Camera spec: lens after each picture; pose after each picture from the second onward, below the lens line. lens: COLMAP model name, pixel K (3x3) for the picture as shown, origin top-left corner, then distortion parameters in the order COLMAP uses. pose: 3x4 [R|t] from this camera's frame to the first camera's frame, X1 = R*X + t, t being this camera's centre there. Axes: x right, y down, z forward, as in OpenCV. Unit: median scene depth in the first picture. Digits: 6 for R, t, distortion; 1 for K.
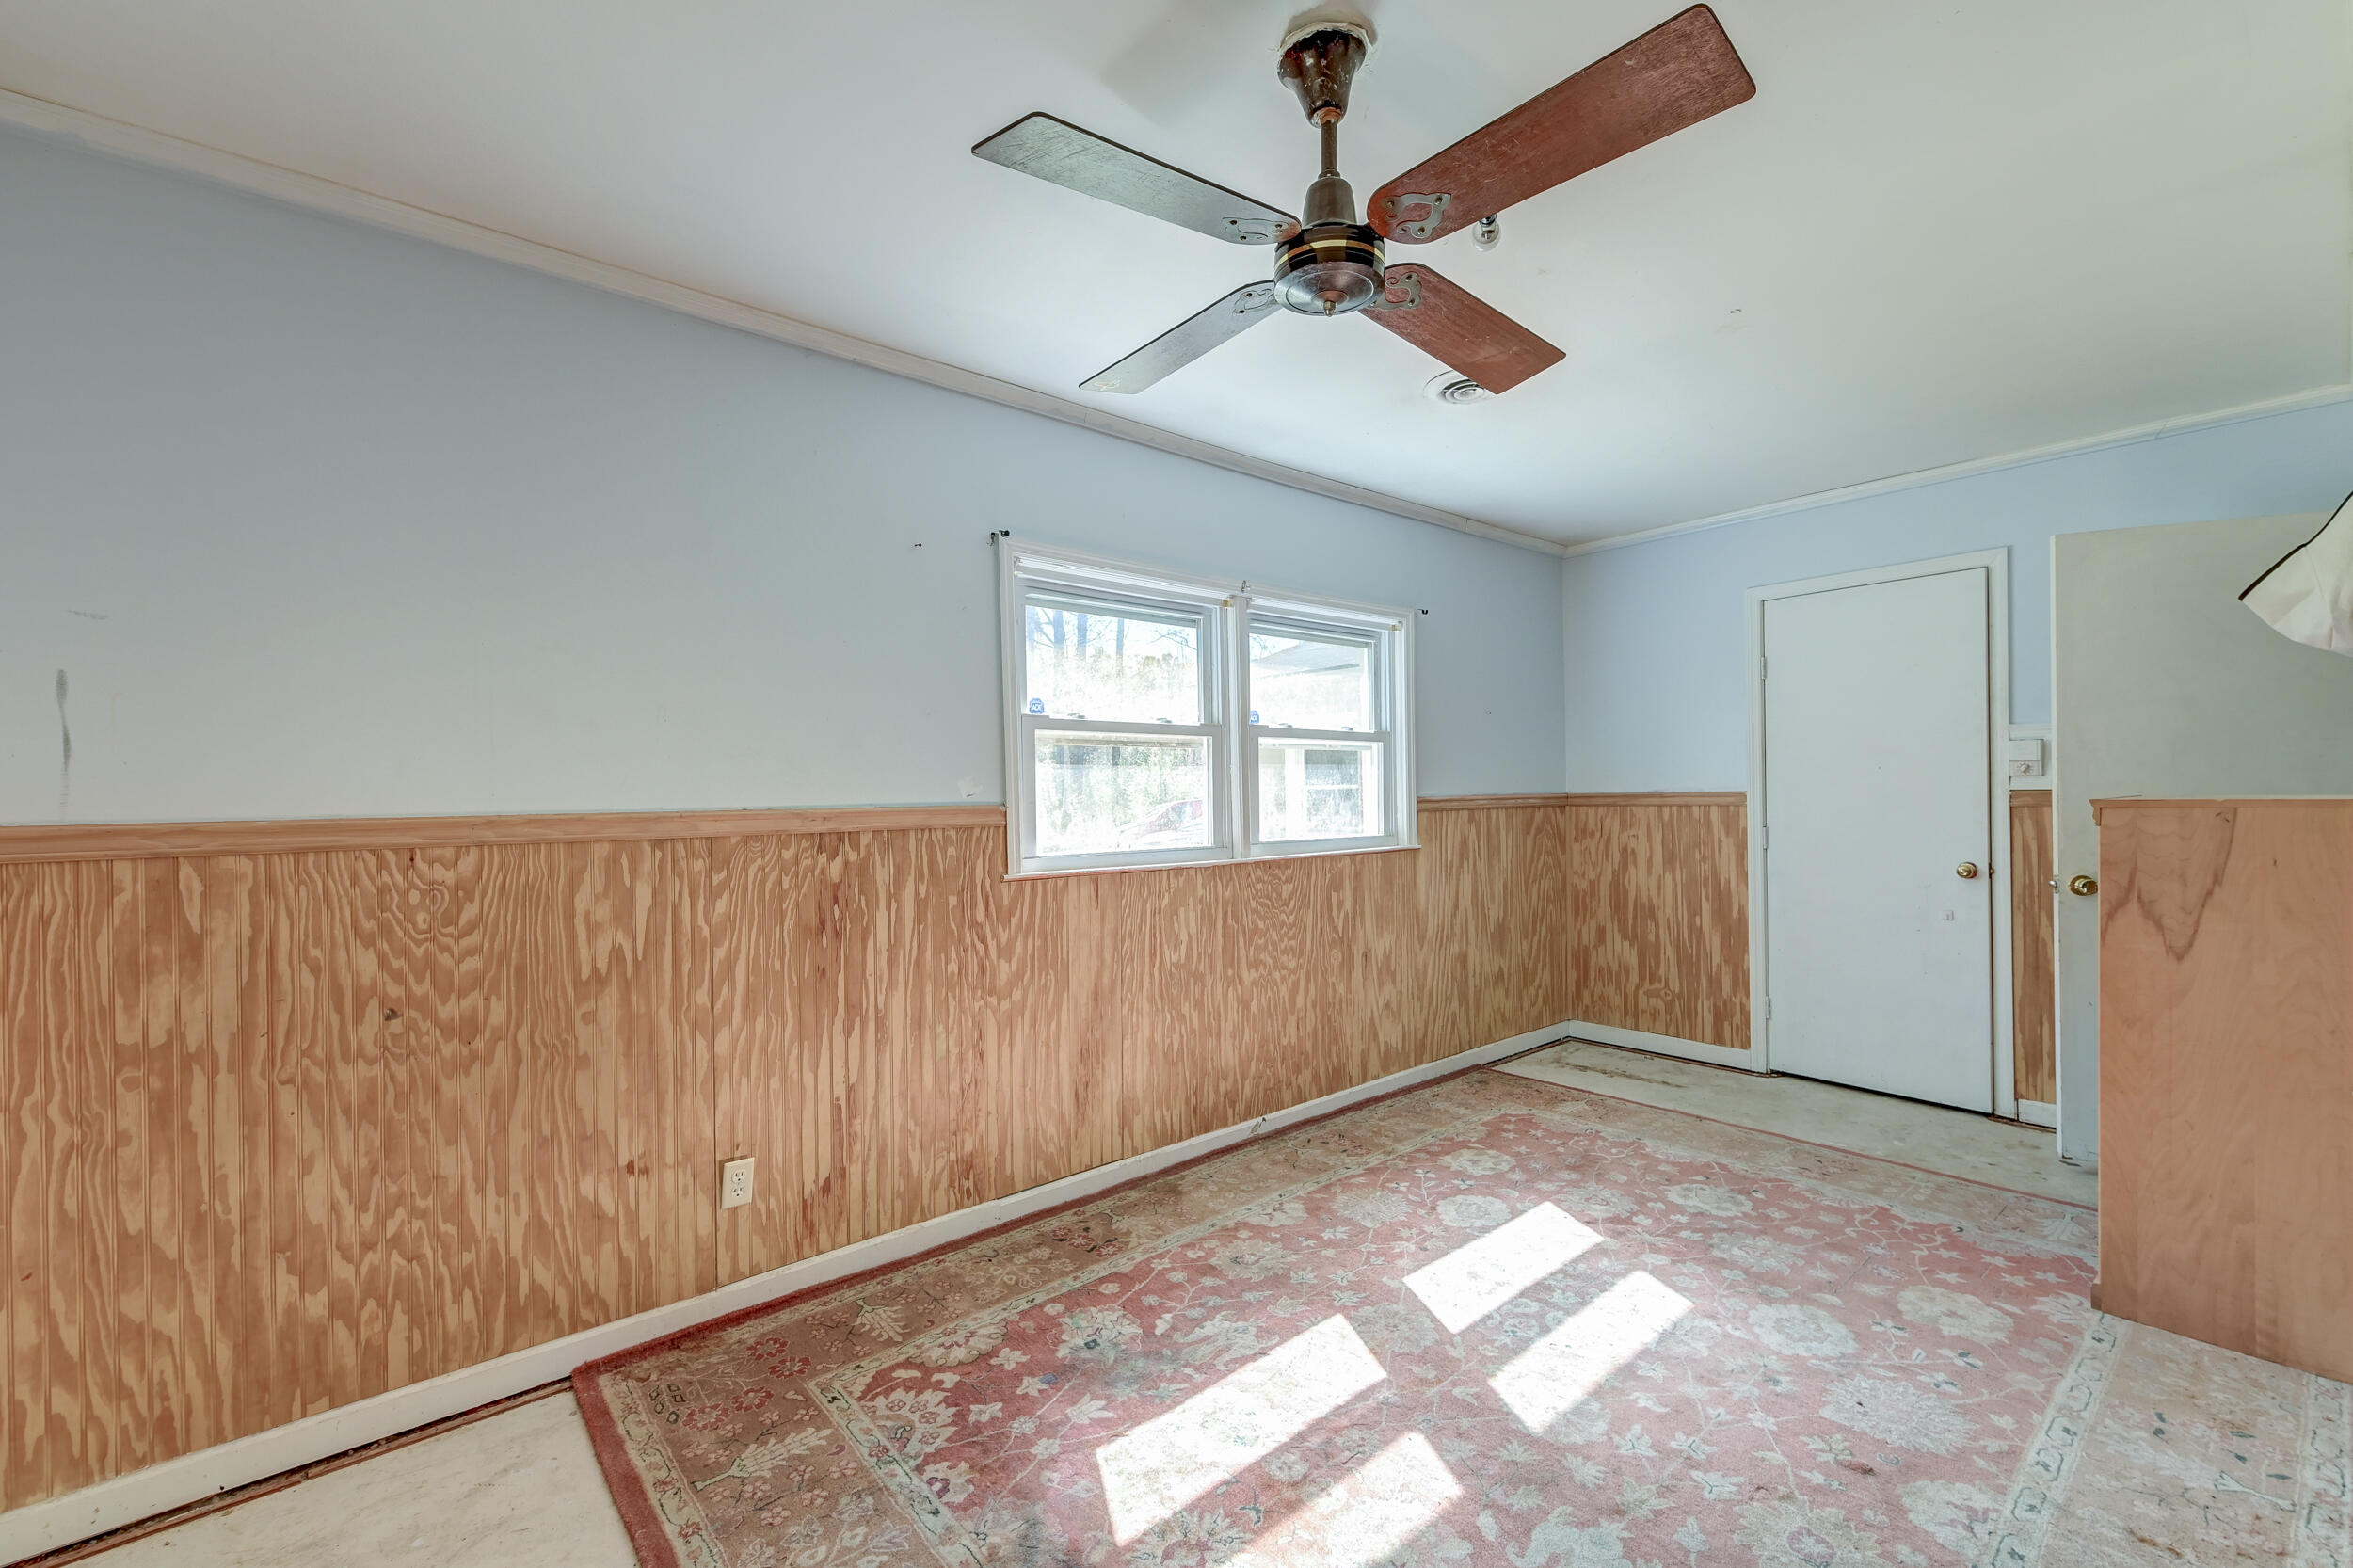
lens RADIAL K [[987.4, 0, 1181.7], [0, 987.4, 778.1], [0, 0, 1]] dist [0.021430, -0.010110]
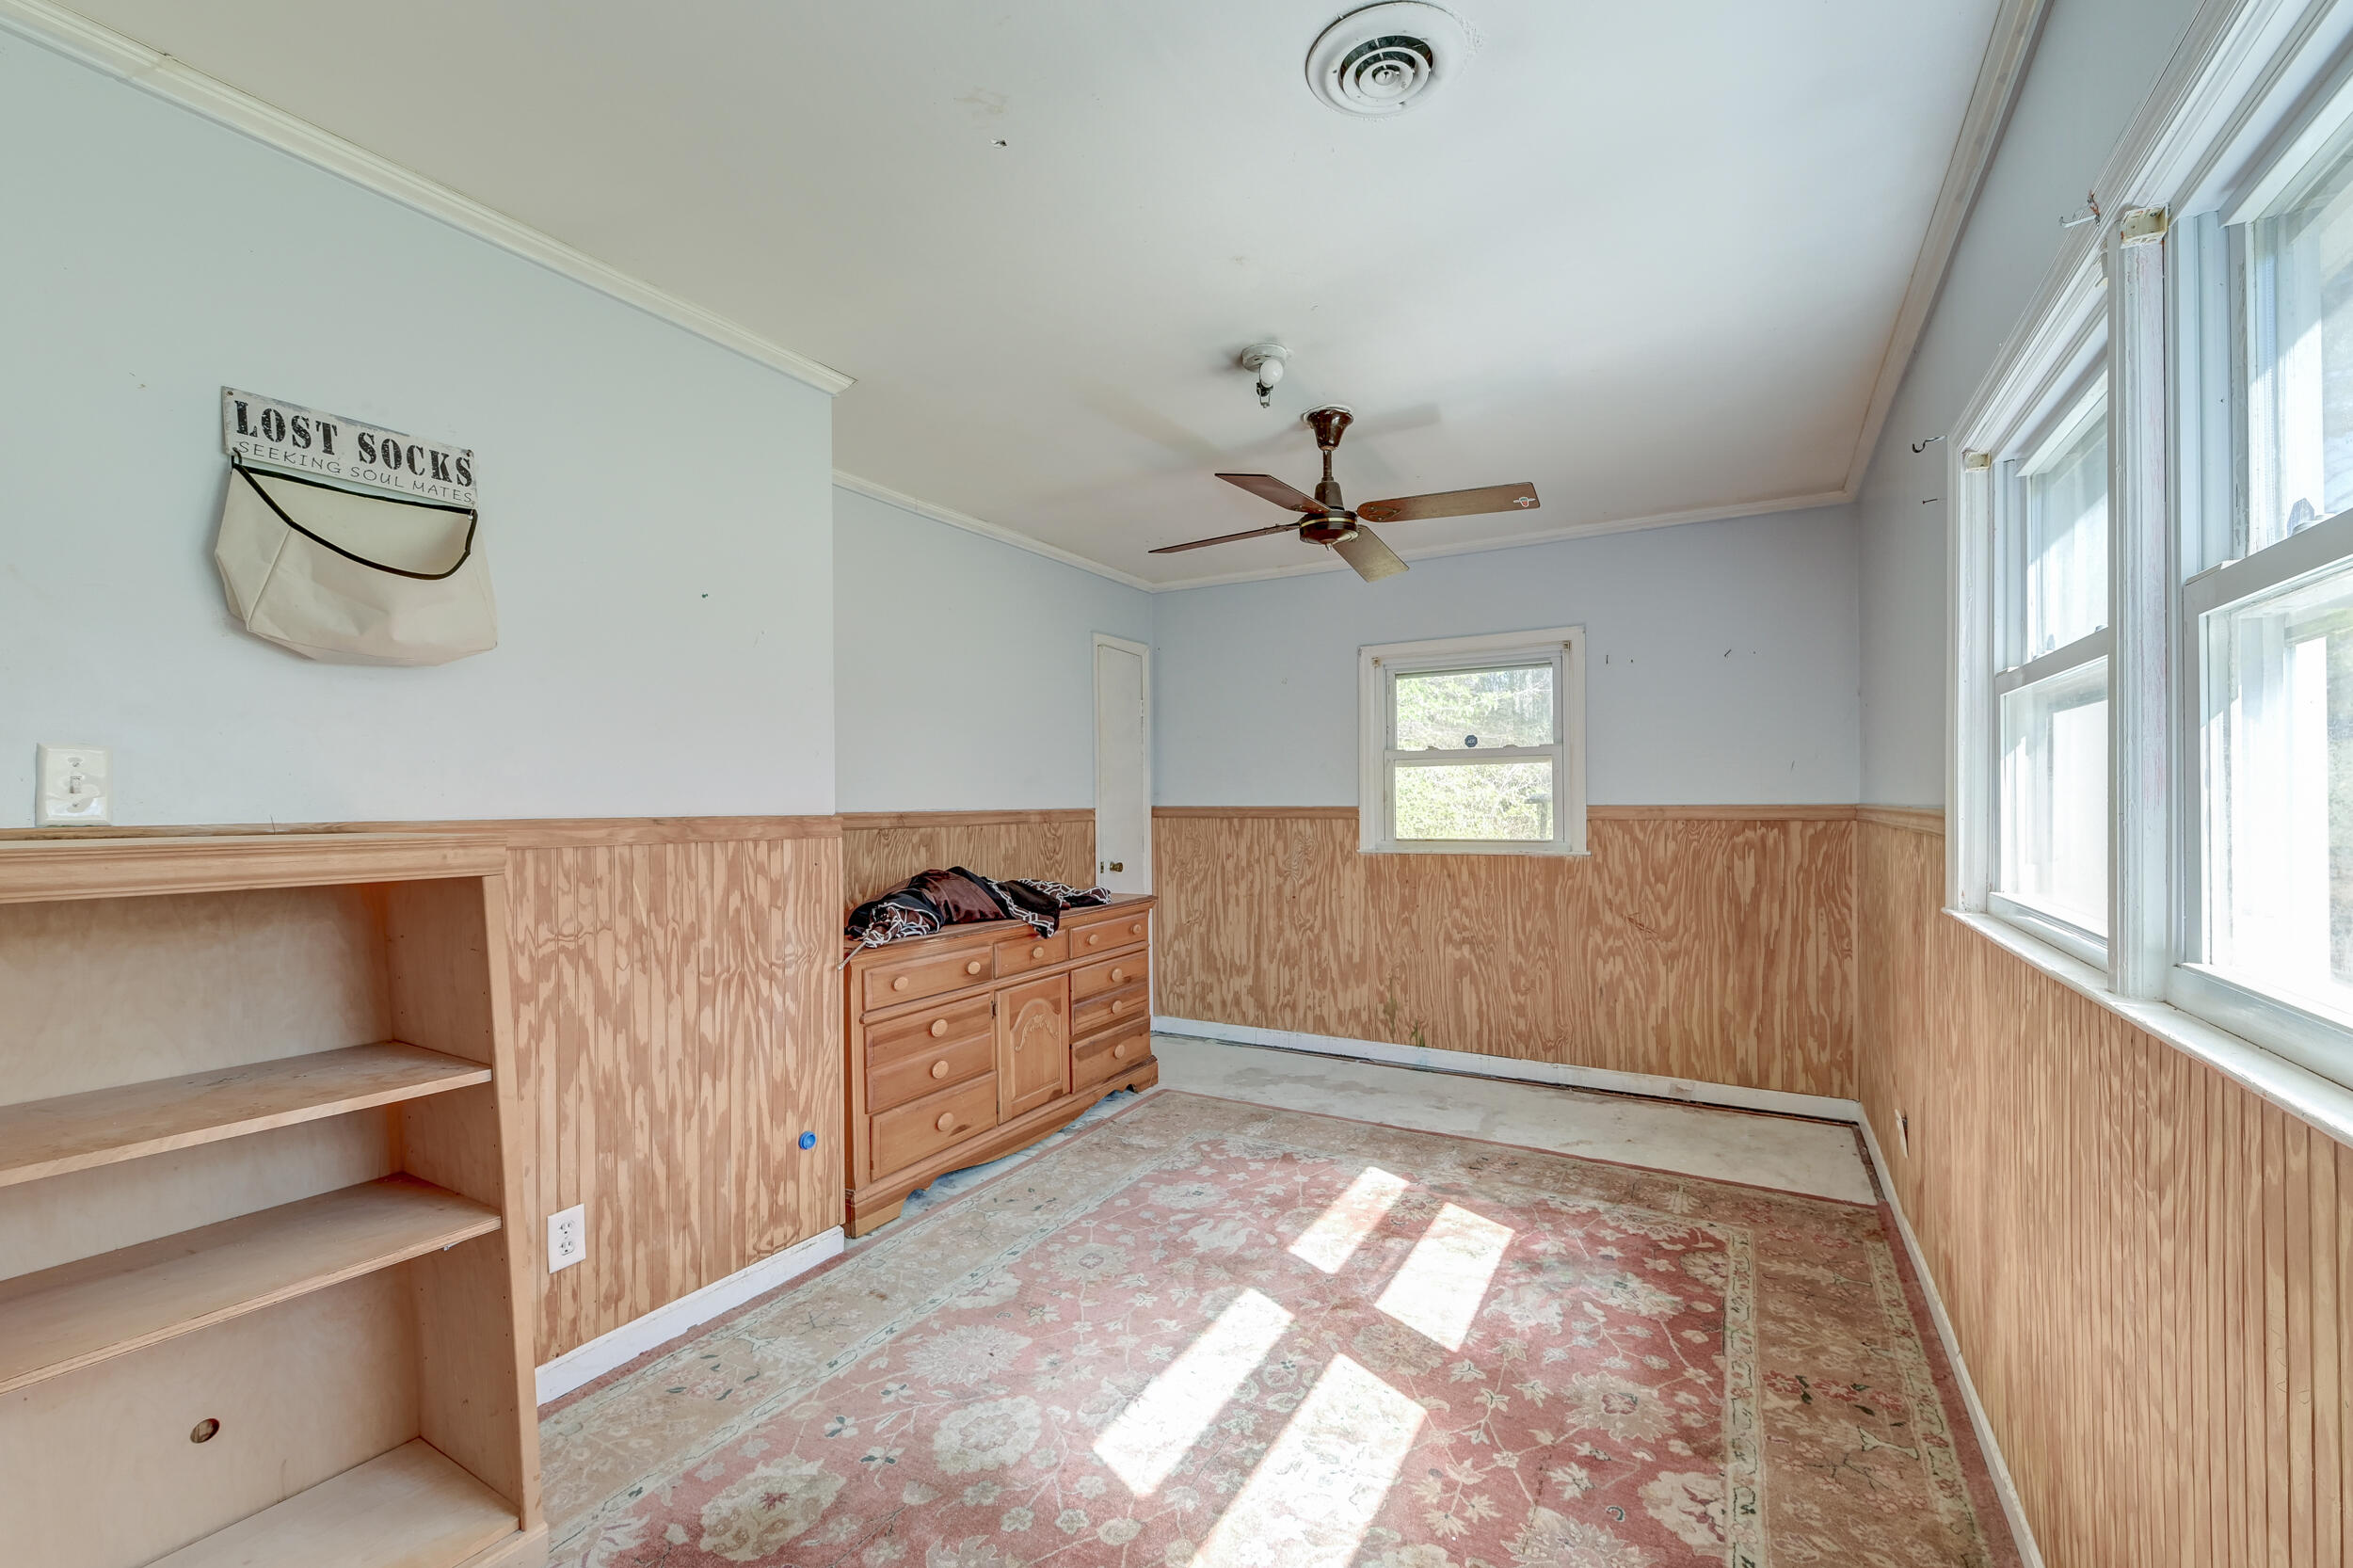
lens RADIAL K [[987.4, 0, 1181.7], [0, 987.4, 778.1], [0, 0, 1]] dist [0.021430, -0.010110]
pose [[-0.938733, 0.013659, -0.344375, 0.595356], [0.026367, 0.999132, -0.032245, 0.012935], [0.343636, -0.039349, -0.938278, 1.497774]]
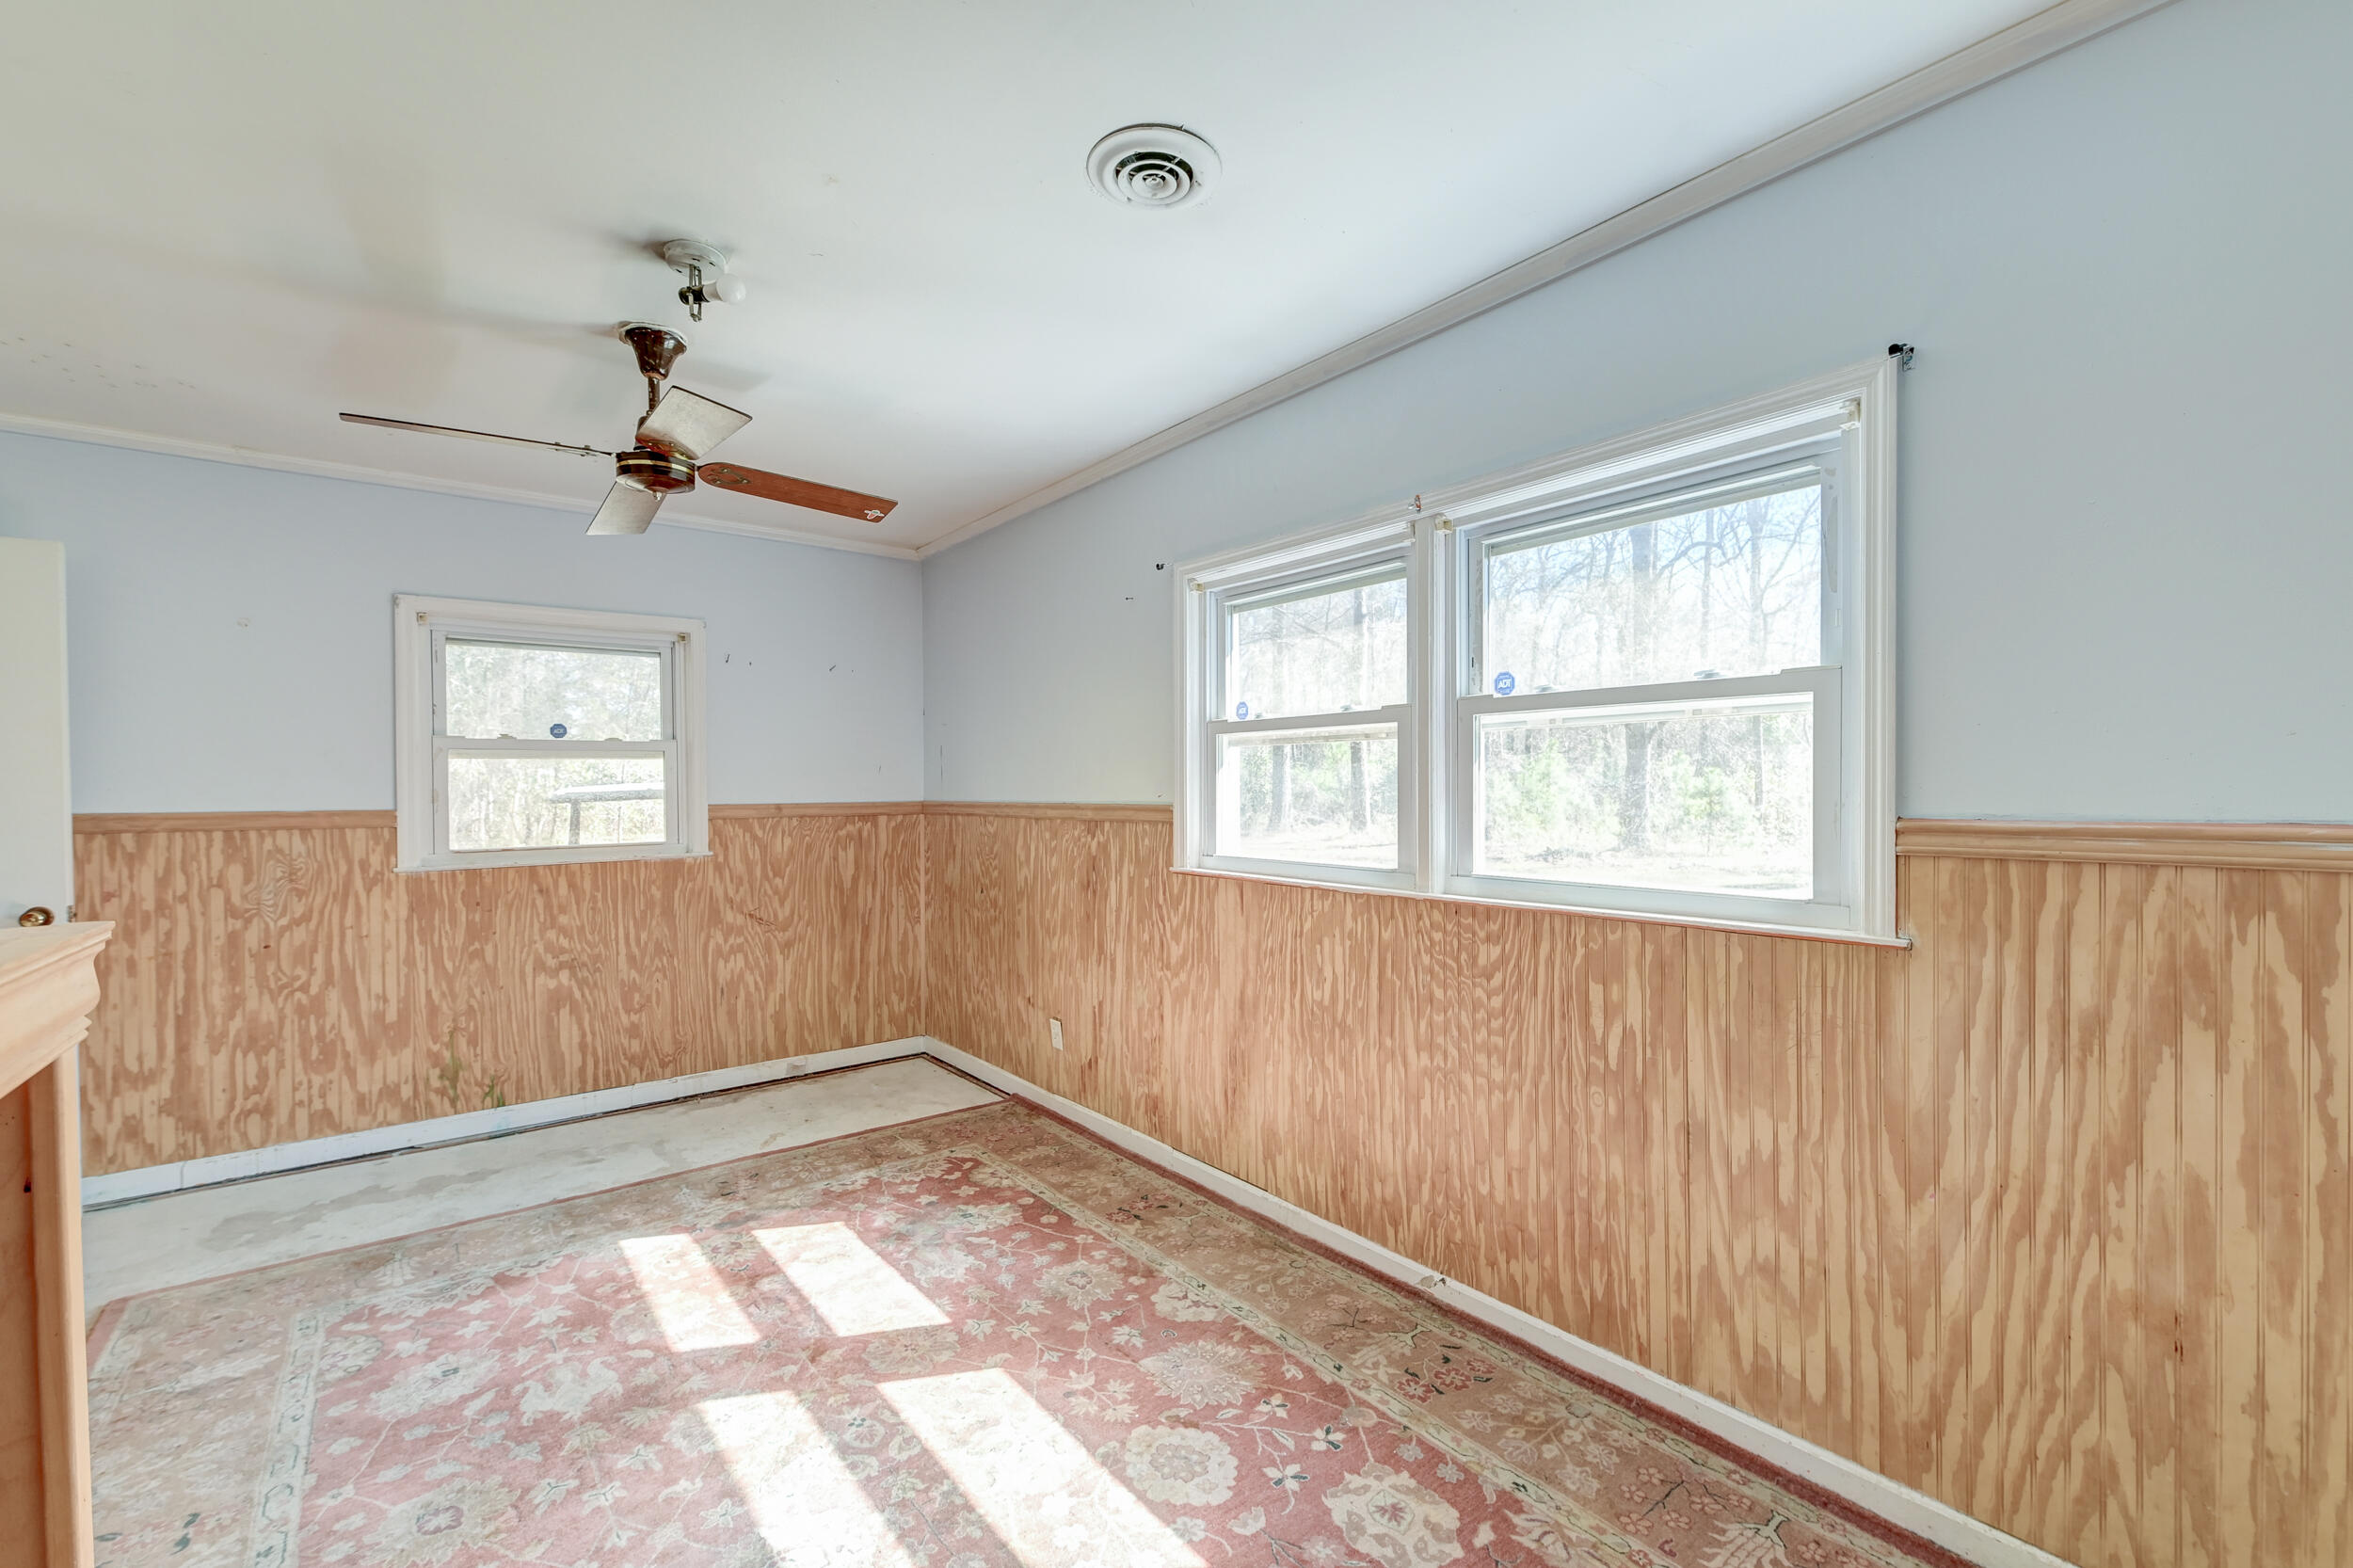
lens RADIAL K [[987.4, 0, 1181.7], [0, 987.4, 778.1], [0, 0, 1]] dist [0.021430, -0.010110]
pose [[-0.036836, 0.005950, -0.999304, 0.948598], [0.022588, 0.999732, 0.005120, -0.009074], [0.999066, -0.022384, -0.036961, 1.053920]]
